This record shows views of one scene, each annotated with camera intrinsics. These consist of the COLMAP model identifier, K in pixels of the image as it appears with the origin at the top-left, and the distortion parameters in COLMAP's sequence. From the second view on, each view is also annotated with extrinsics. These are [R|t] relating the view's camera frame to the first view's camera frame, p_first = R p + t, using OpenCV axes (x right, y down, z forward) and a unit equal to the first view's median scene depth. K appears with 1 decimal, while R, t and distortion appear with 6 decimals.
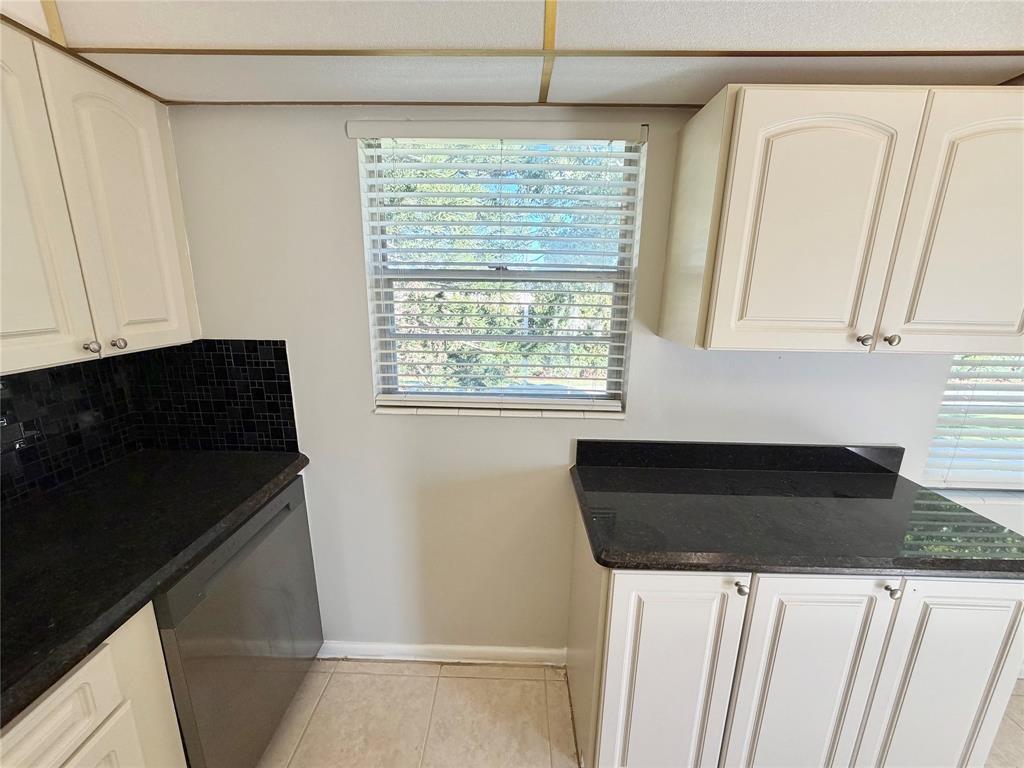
lens RADIAL K [[410.6, 0, 508.7], [0, 410.6, 385.3], [0, 0, 1]] dist [-0.000115, -0.000709]
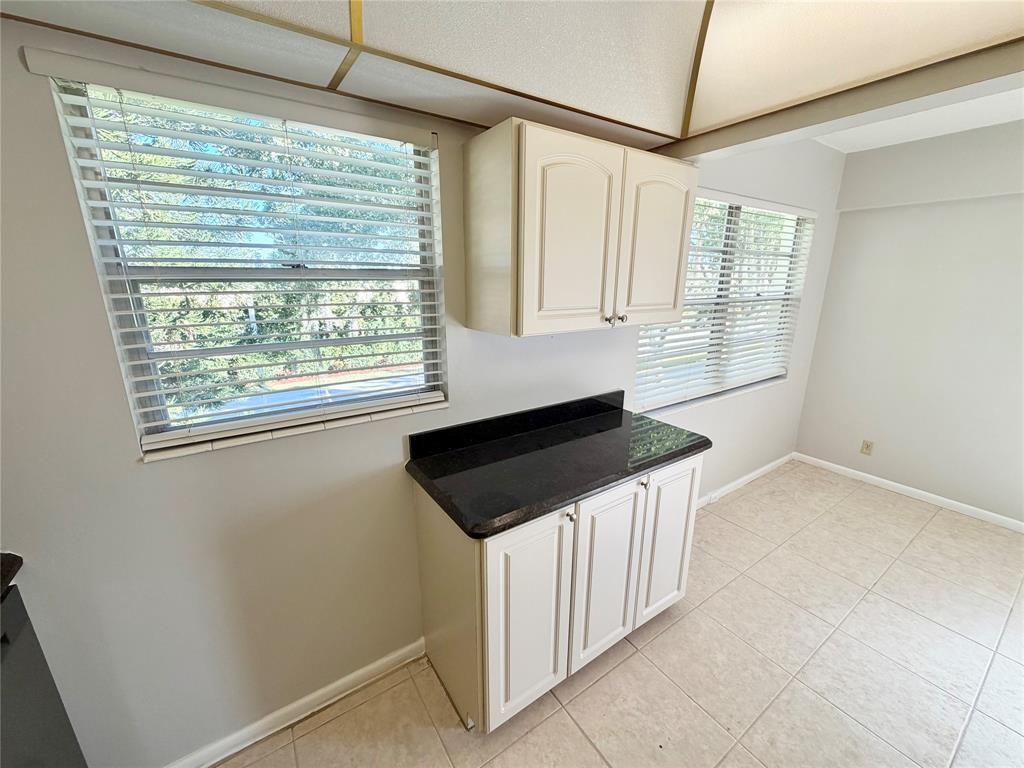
lens RADIAL K [[410.6, 0, 508.1], [0, 410.6, 385.5], [0, 0, 1]] dist [-0.000115, -0.000709]
pose [[0.816474, -0.159838, 0.554817, -0.188998], [0.145856, 0.986850, 0.069661, -0.027006], [-0.558656, 0.024047, 0.829051, 0.016394]]
